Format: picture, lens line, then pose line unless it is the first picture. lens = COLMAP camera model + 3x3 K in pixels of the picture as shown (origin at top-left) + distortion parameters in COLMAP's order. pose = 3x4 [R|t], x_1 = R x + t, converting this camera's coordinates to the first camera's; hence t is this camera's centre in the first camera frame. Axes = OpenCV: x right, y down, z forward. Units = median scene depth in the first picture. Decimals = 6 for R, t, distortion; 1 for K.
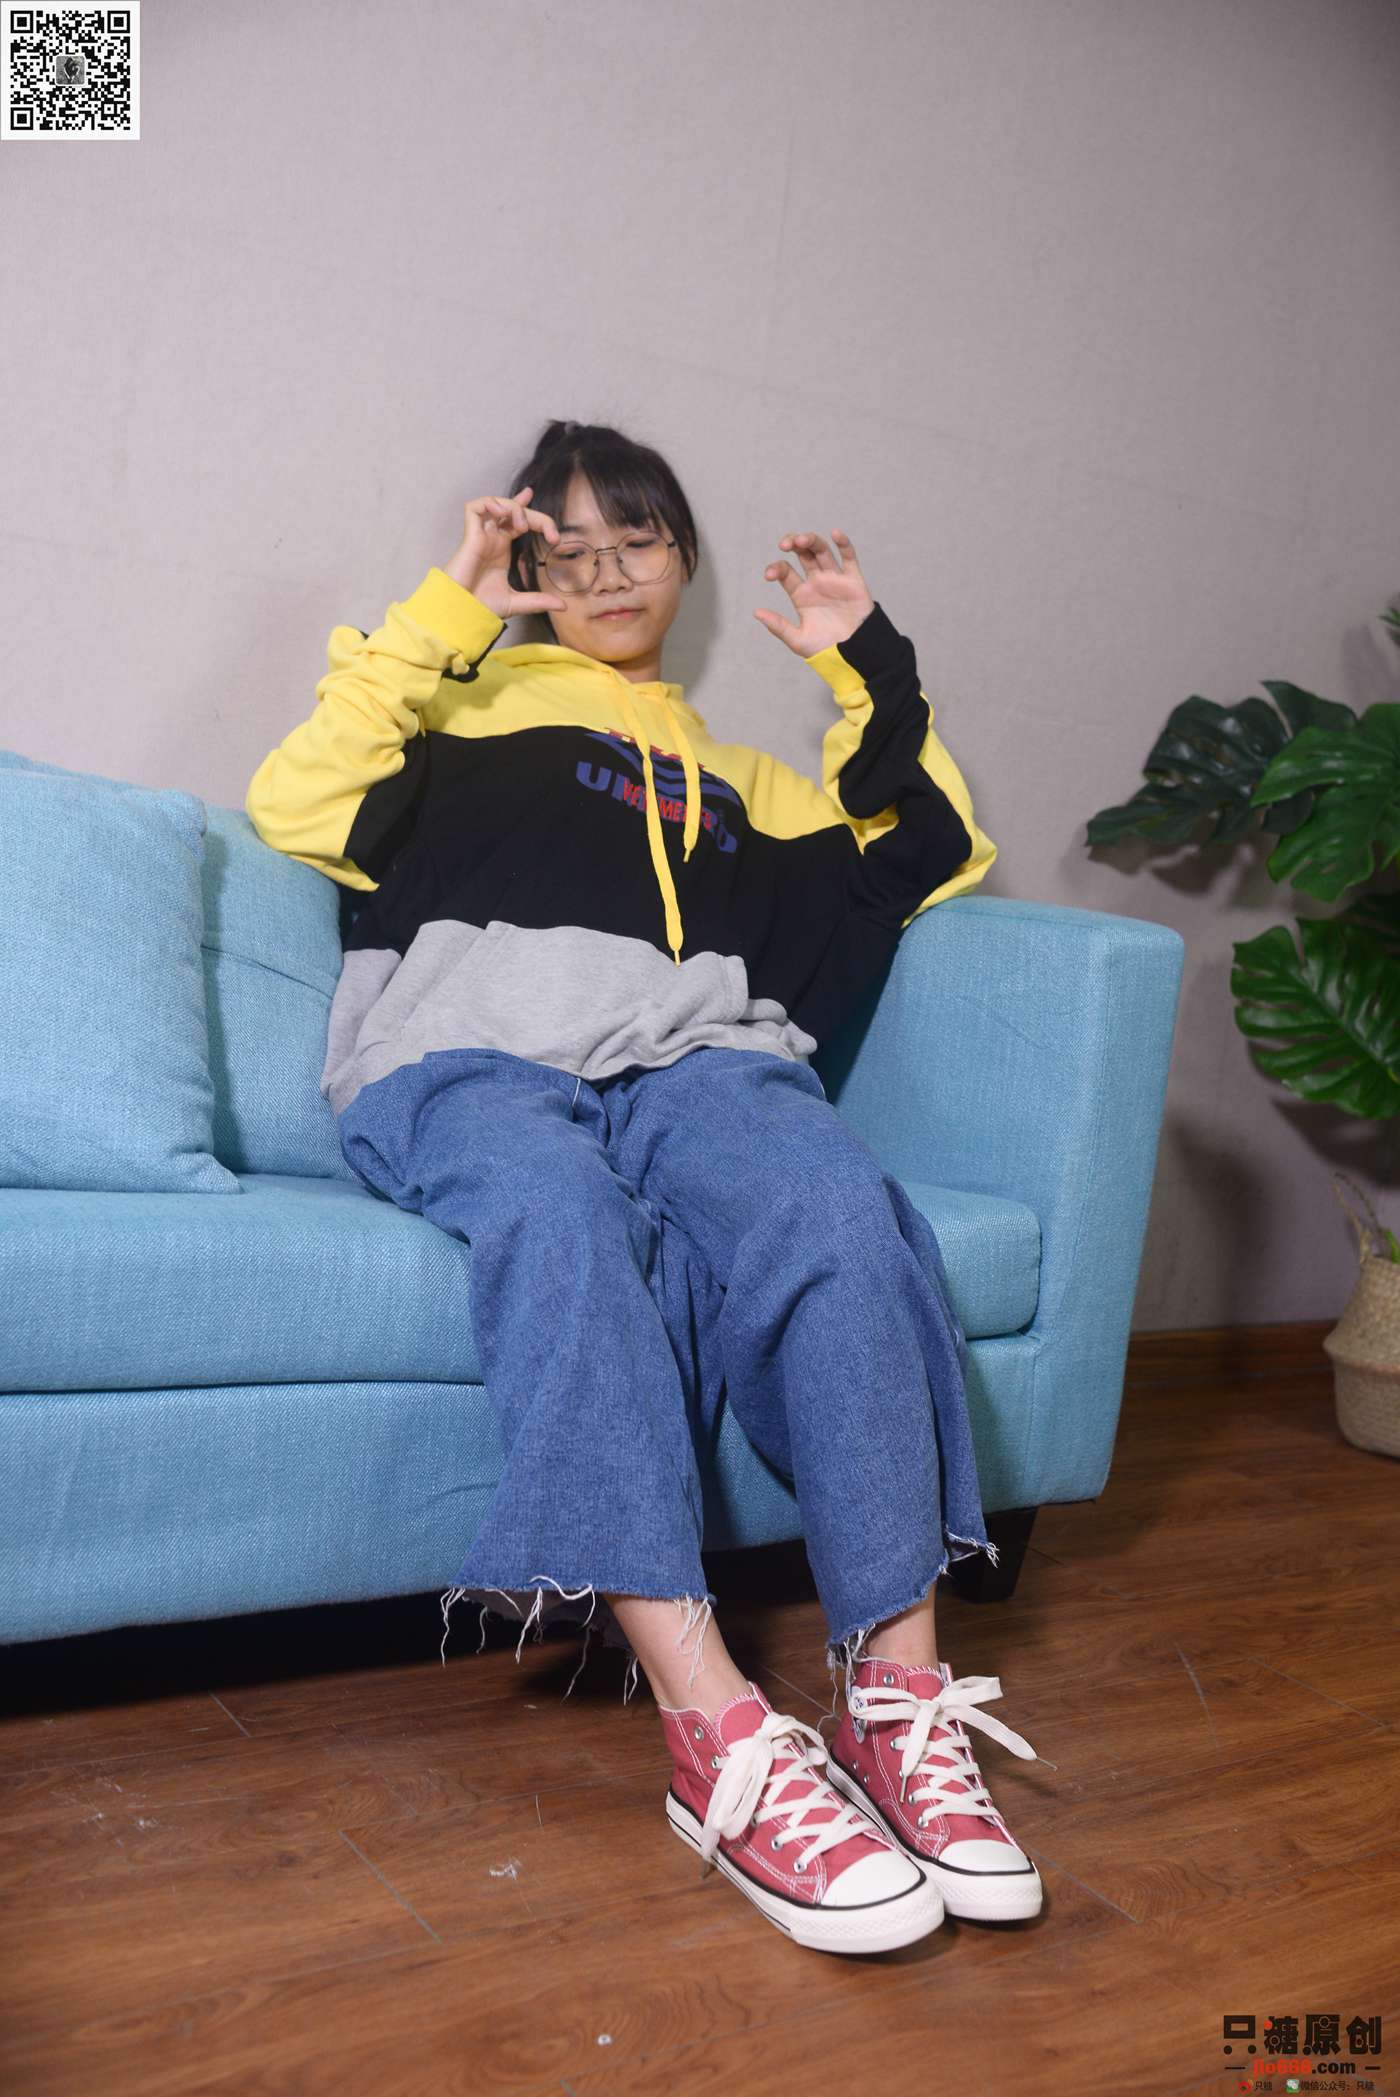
lens RADIAL K [[2119.9, 0, 698.7], [0, 2119.9, 1050.2], [0, 0, 1]] dist [-0.001349, 0.007585]
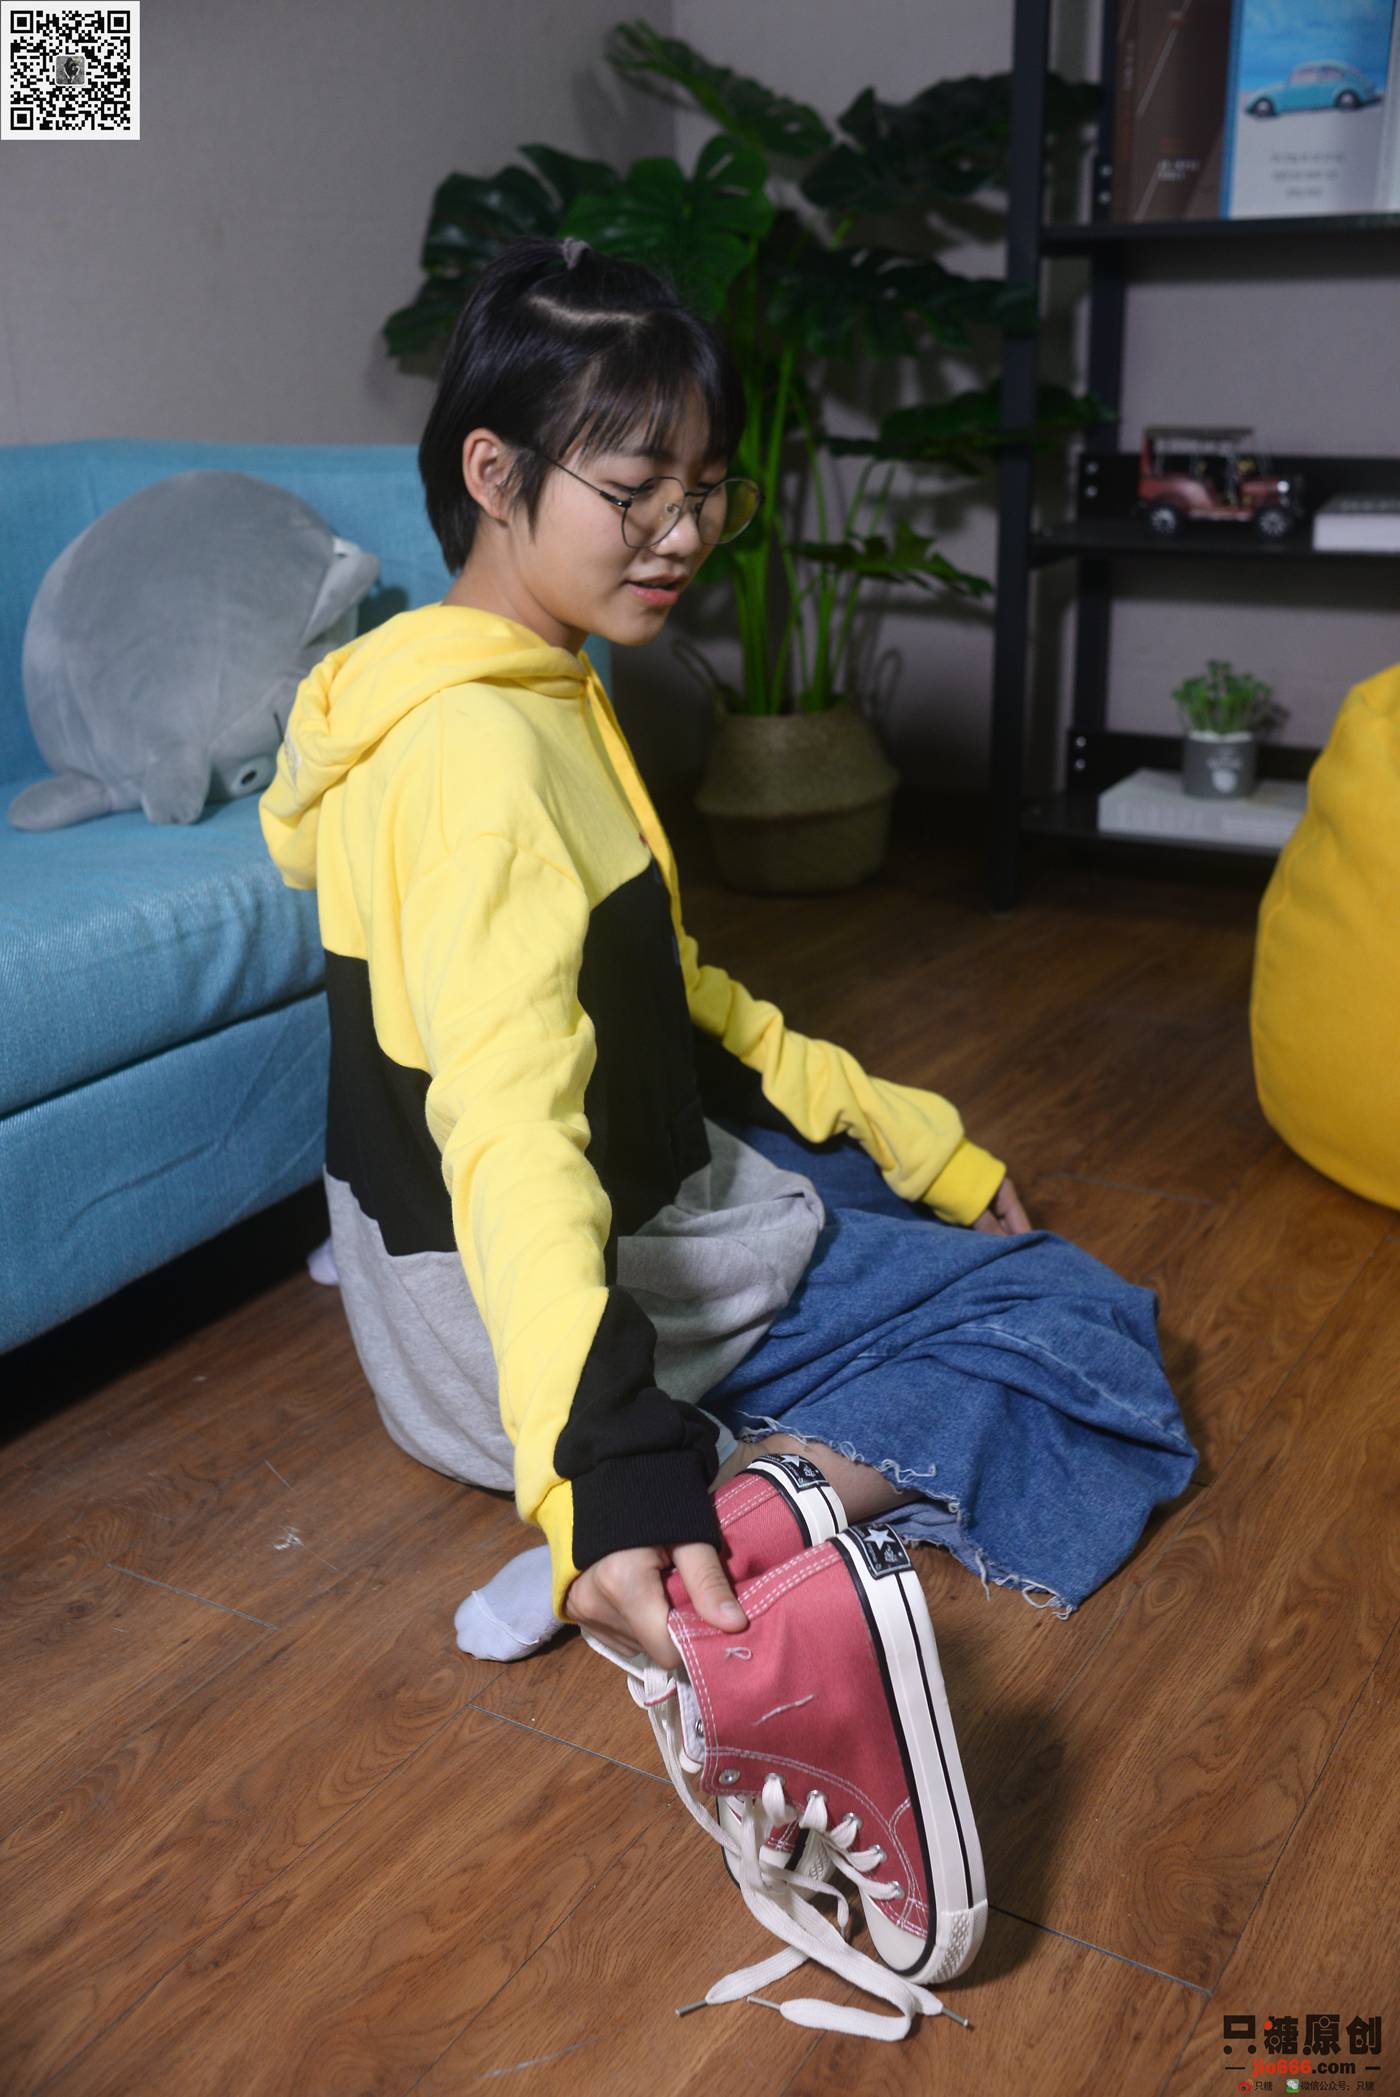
lens RADIAL K [[2130.8, 0, 702.3], [0, 2130.8, 1053.1], [0, 0, 1]] dist [-0.000321, 0.008019]
pose [[0.898285, -0.273431, 0.343977, -0.189351], [0.178019, 0.942144, 0.284031, -0.085924], [-0.401739, -0.193906, 0.894990, 0.042685]]
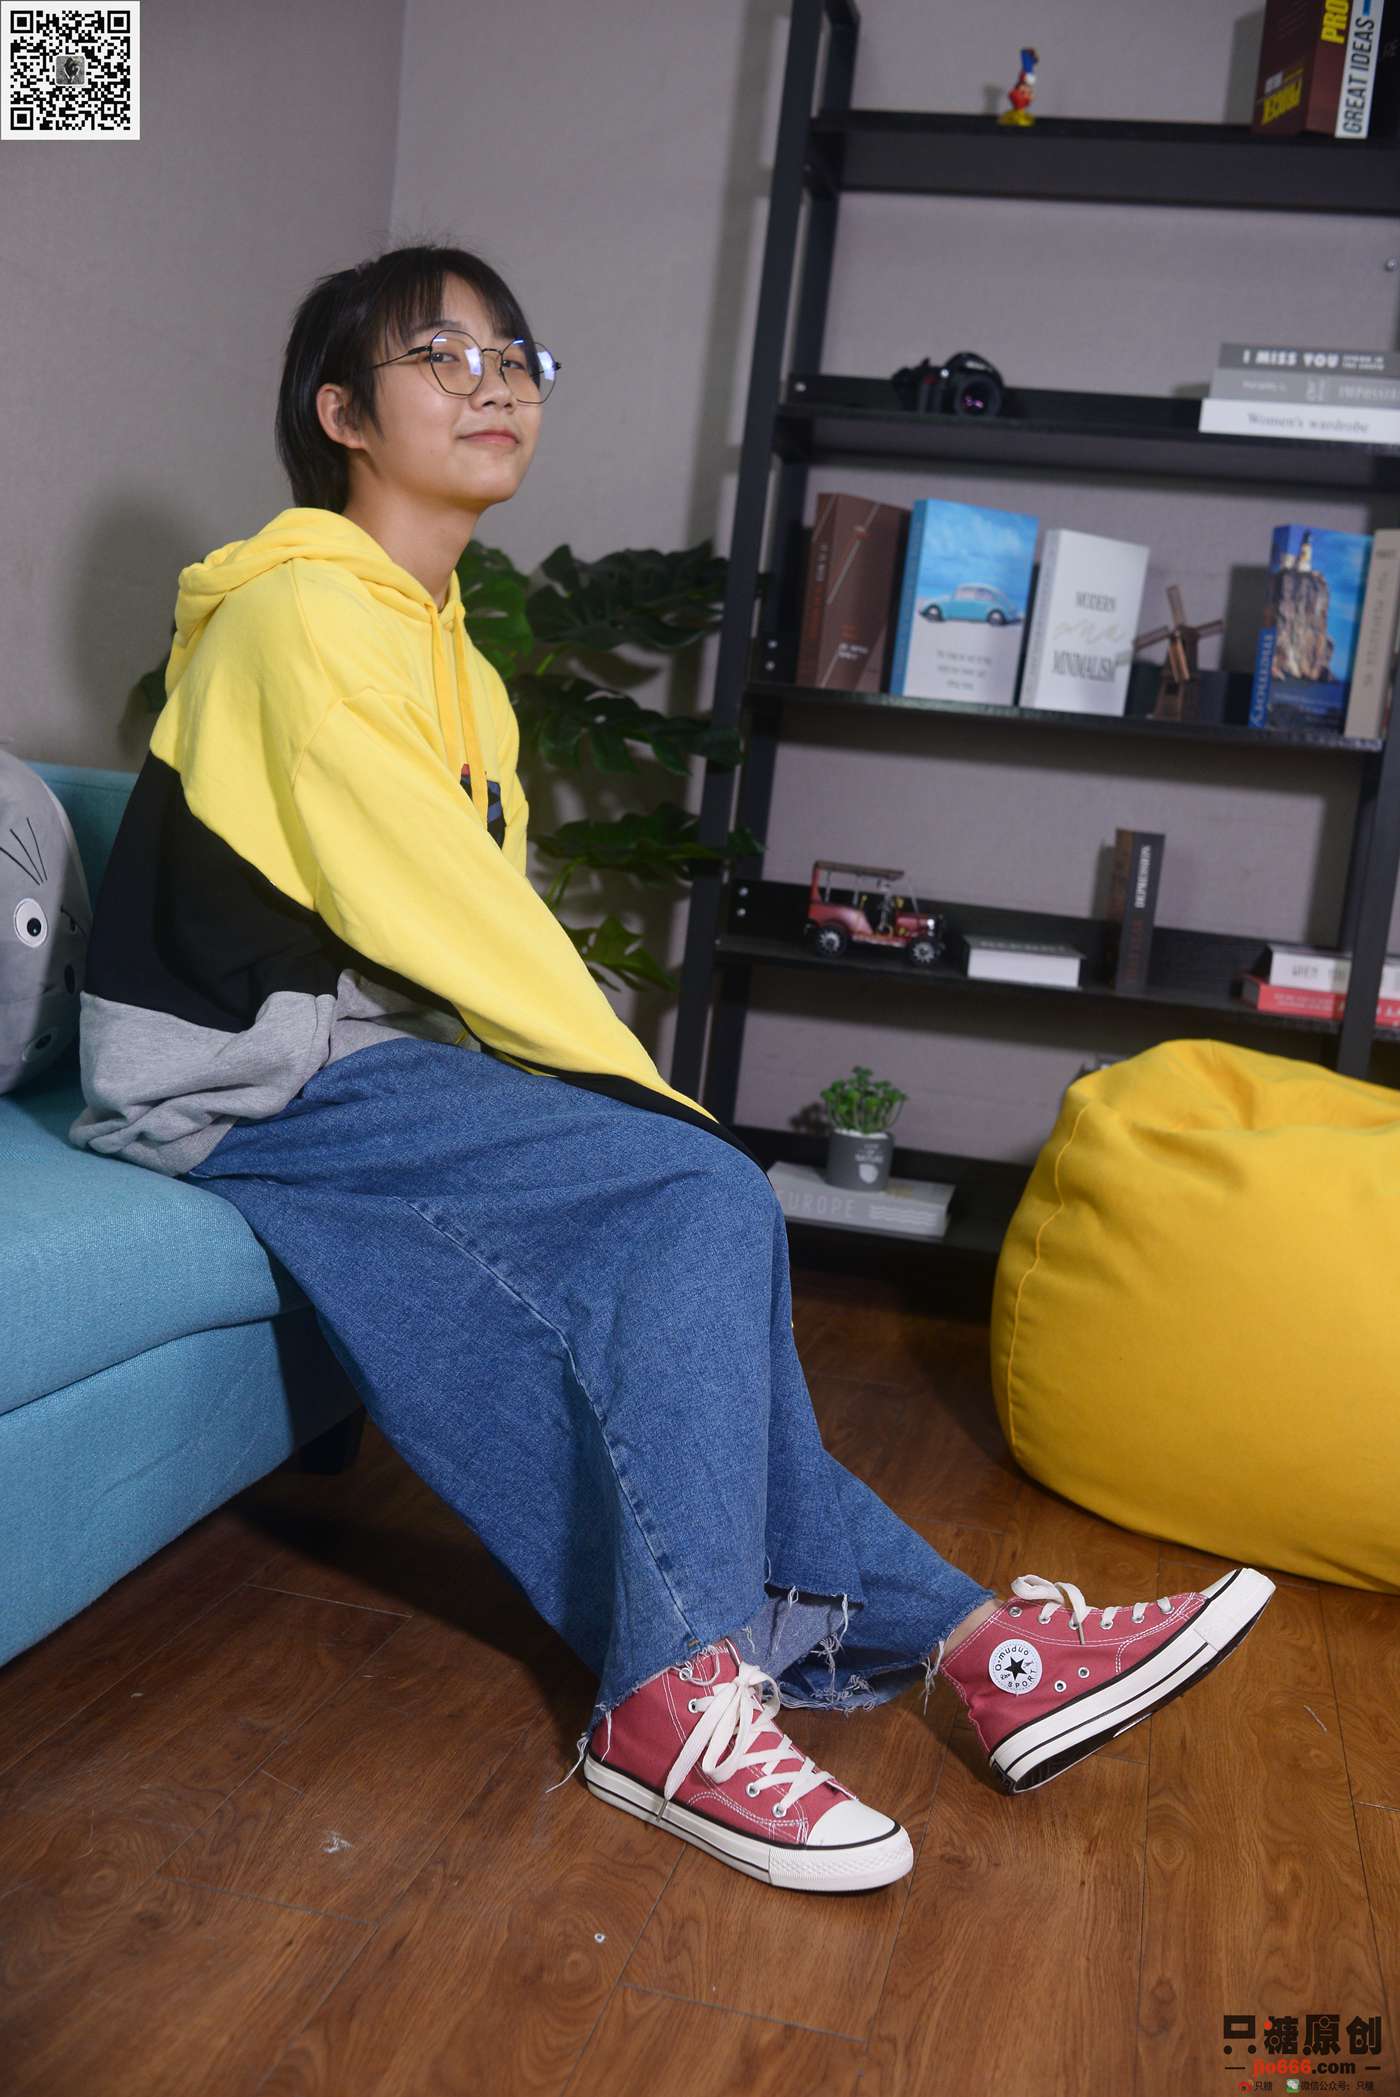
lens RADIAL K [[2117.6, 0, 701.0], [0, 2117.6, 1051.5], [0, 0, 1]] dist [-0.000148, 0.006983]
pose [[0.734246, -0.128725, 0.666568, -0.542659], [0.058950, 0.990239, 0.126296, -0.087531], [-0.676320, -0.053438, 0.734667, 0.169683]]
